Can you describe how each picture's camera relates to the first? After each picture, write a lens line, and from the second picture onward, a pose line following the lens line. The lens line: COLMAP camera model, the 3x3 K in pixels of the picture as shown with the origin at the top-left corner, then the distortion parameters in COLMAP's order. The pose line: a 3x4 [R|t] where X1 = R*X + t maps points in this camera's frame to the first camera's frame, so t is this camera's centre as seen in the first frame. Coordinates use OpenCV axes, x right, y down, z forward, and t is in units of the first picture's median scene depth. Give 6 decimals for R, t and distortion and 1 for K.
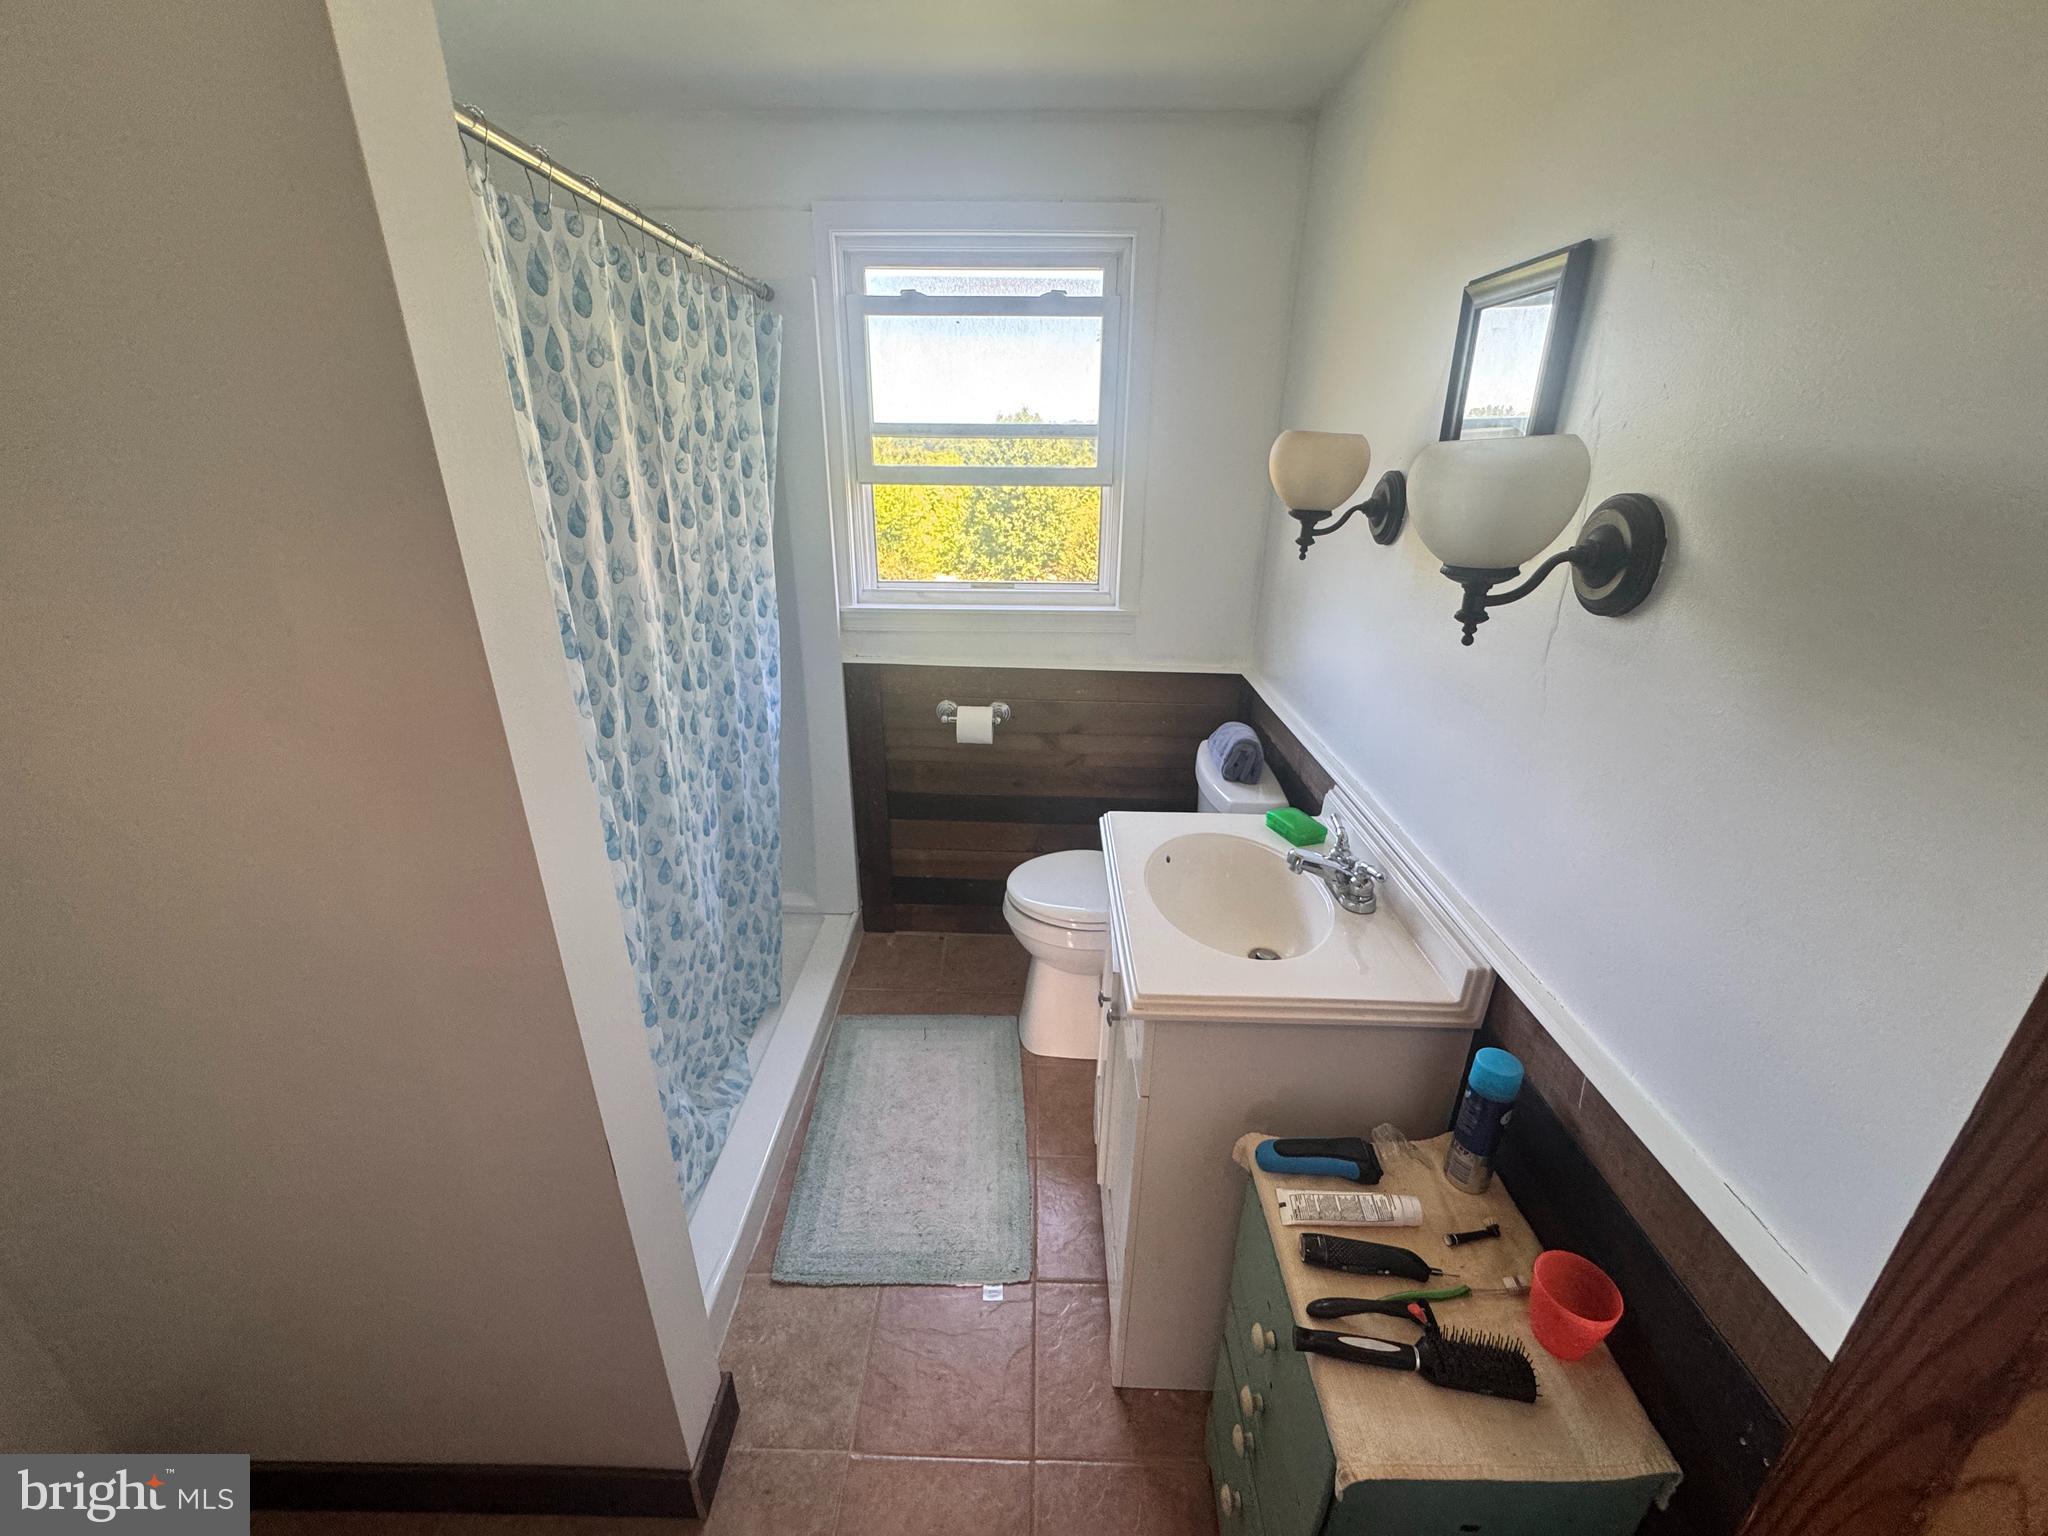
lens RADIAL K [[815.6, 0, 1024.0], [0, 815.6, 768.0], [0, 0, 1]] dist [0.000637, 0.000444]
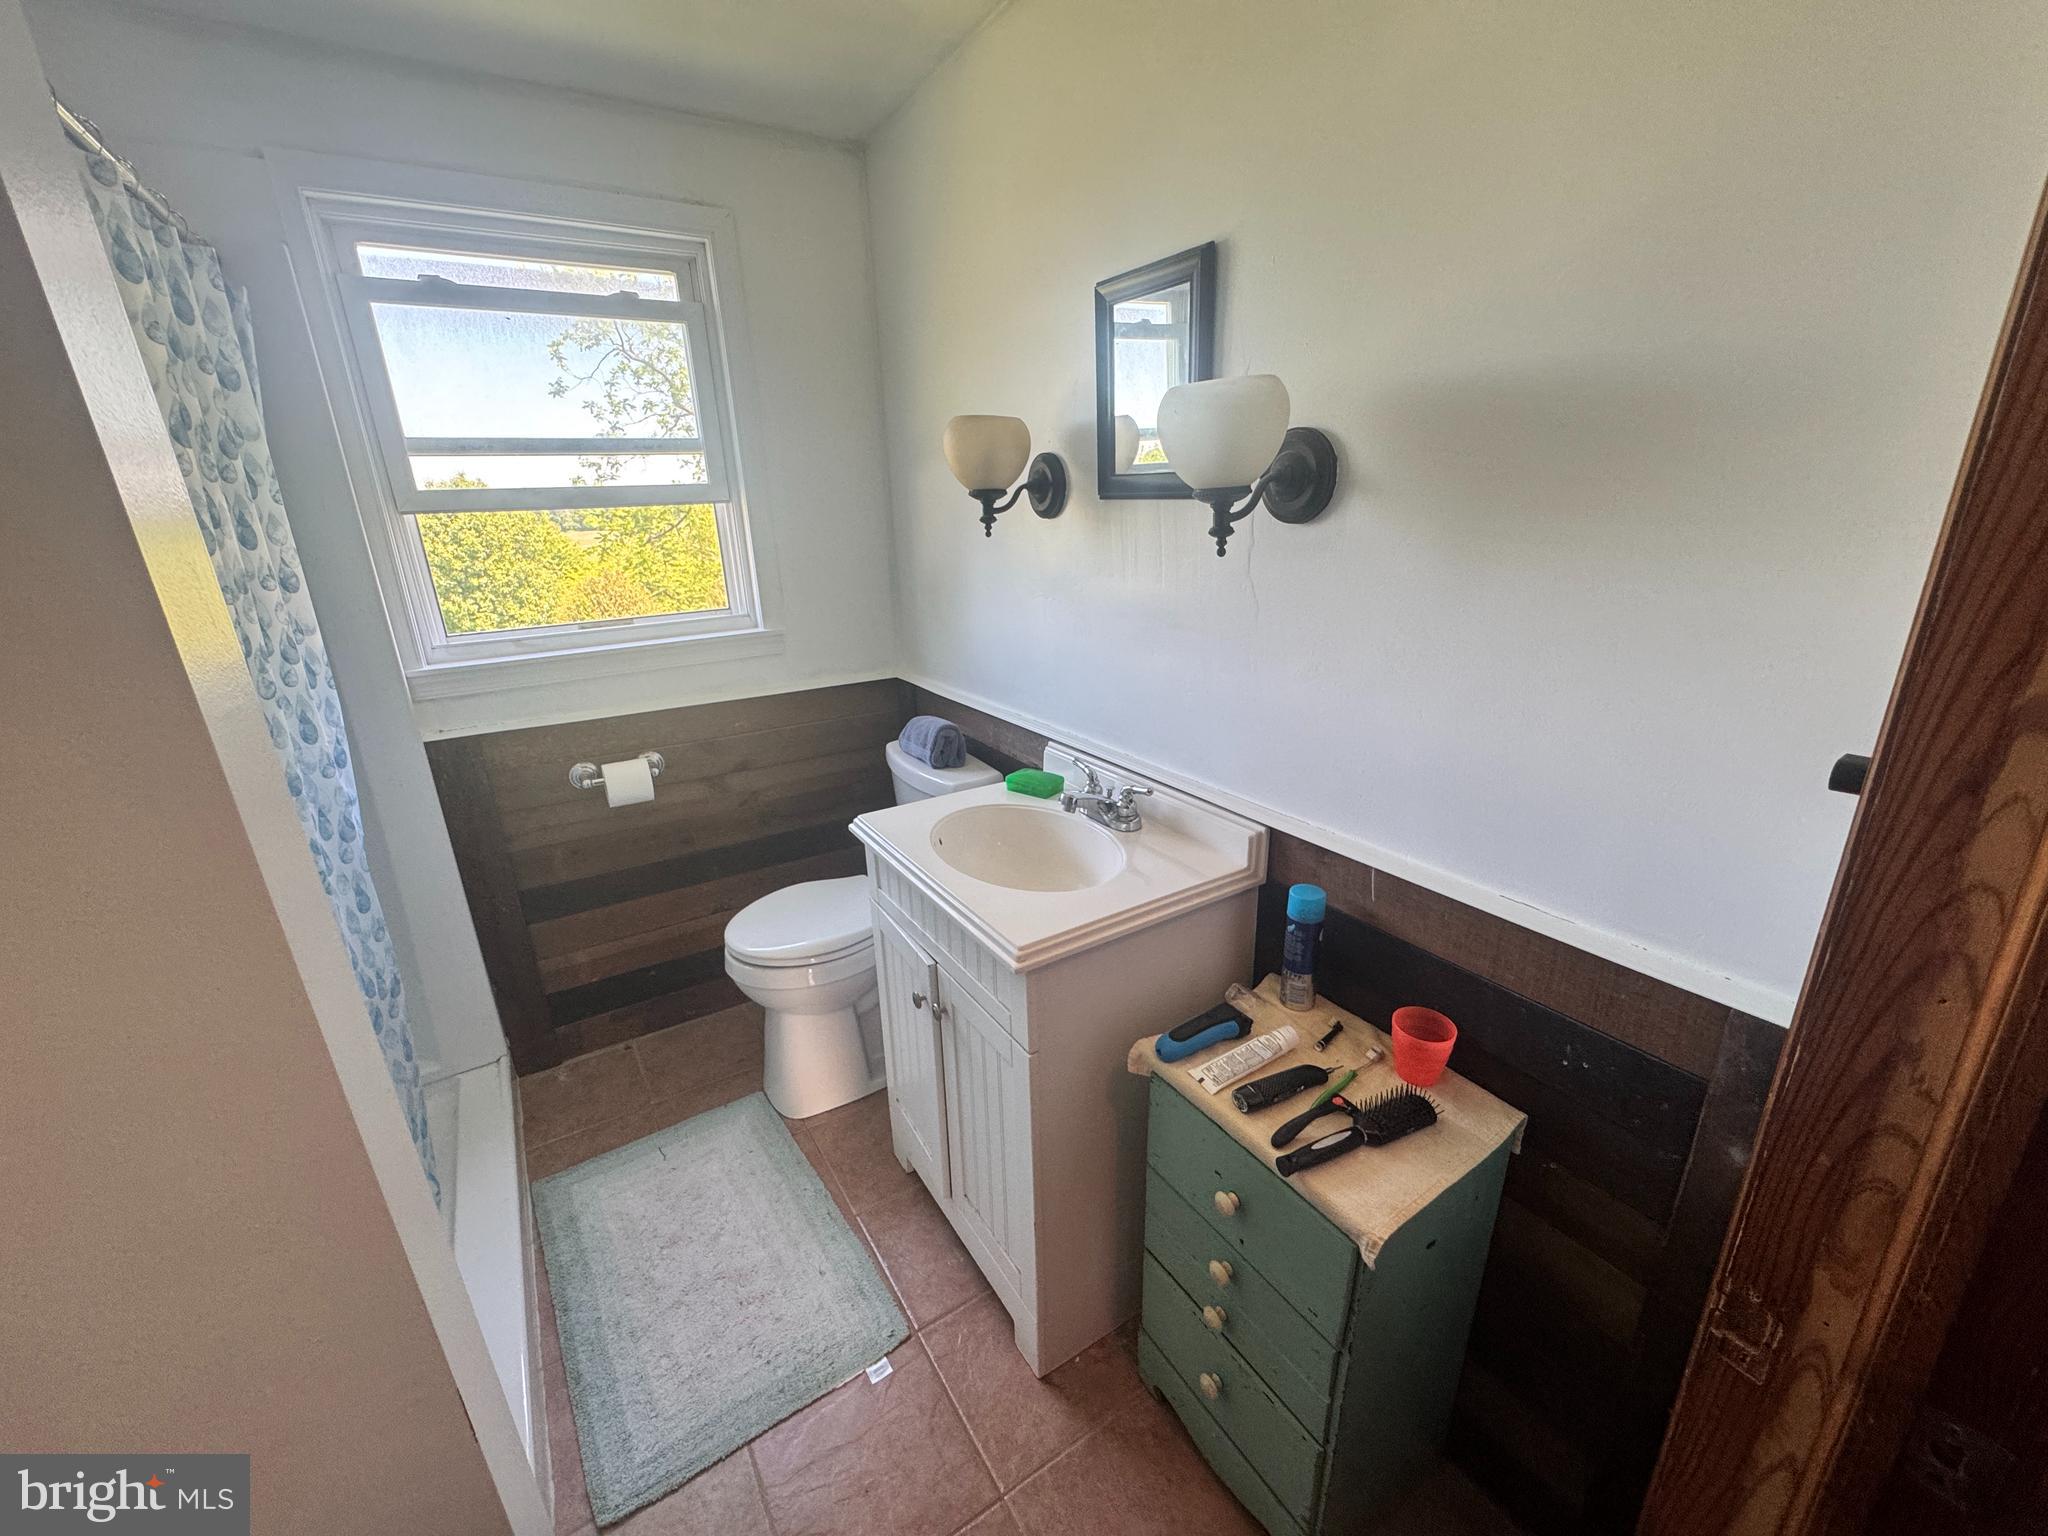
lens RADIAL K [[815.5, 0, 1024.0], [0, 815.5, 768.0], [0, 0, 1]] dist [-0.002043, 0.000212]
pose [[0.834455, -0.210662, 0.509221, -0.179640], [0.242420, 0.970163, 0.004098, 0.036632], [-0.494891, 0.120026, 0.860626, 0.069126]]
